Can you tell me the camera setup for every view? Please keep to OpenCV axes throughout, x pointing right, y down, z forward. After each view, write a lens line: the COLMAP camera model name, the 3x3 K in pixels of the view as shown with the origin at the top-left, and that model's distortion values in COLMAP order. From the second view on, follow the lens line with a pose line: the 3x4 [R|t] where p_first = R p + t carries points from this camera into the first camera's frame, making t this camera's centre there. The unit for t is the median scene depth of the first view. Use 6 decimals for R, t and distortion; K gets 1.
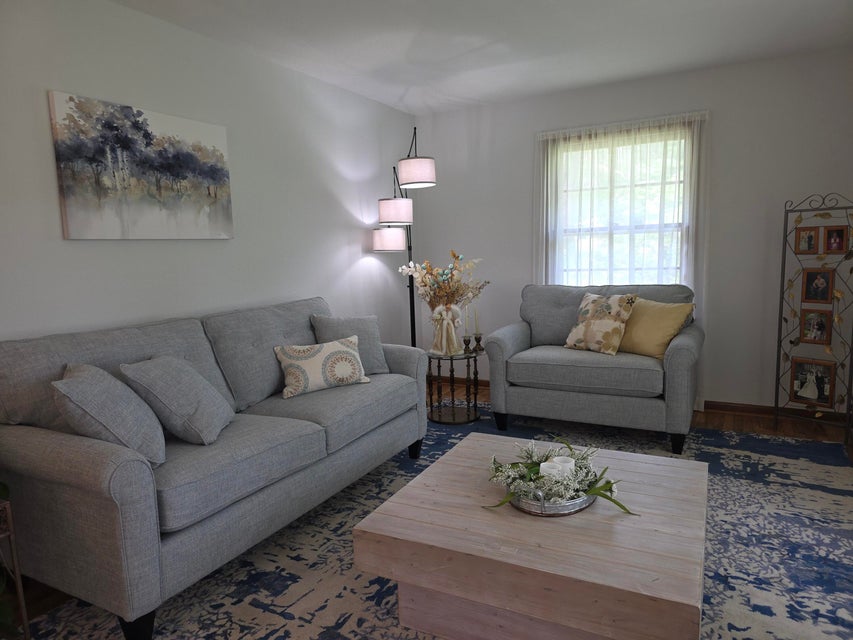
lens RADIAL K [[576.5, 0, 427.6], [0, 576.5, 318.9], [0, 0, 1]] dist [0.051221, -0.044623]
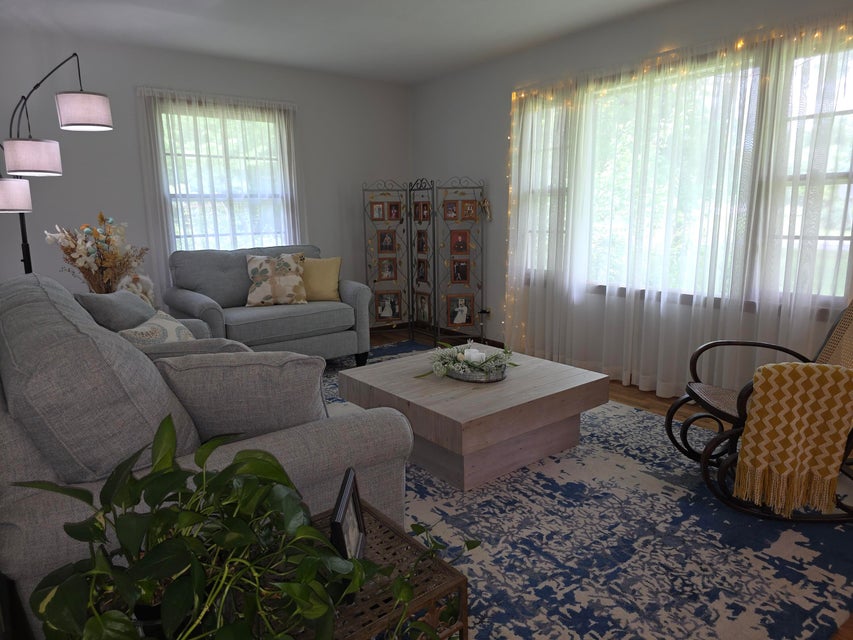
lens RADIAL K [[576.5, 0, 429.3], [0, 576.5, 324.0], [0, 0, 1]] dist [0.051221, -0.044623]
pose [[0.418180, -0.150167, 0.895866, -0.608107], [0.112235, 0.987225, 0.113091, -0.002275], [-0.901404, 0.053255, 0.429692, 0.250896]]
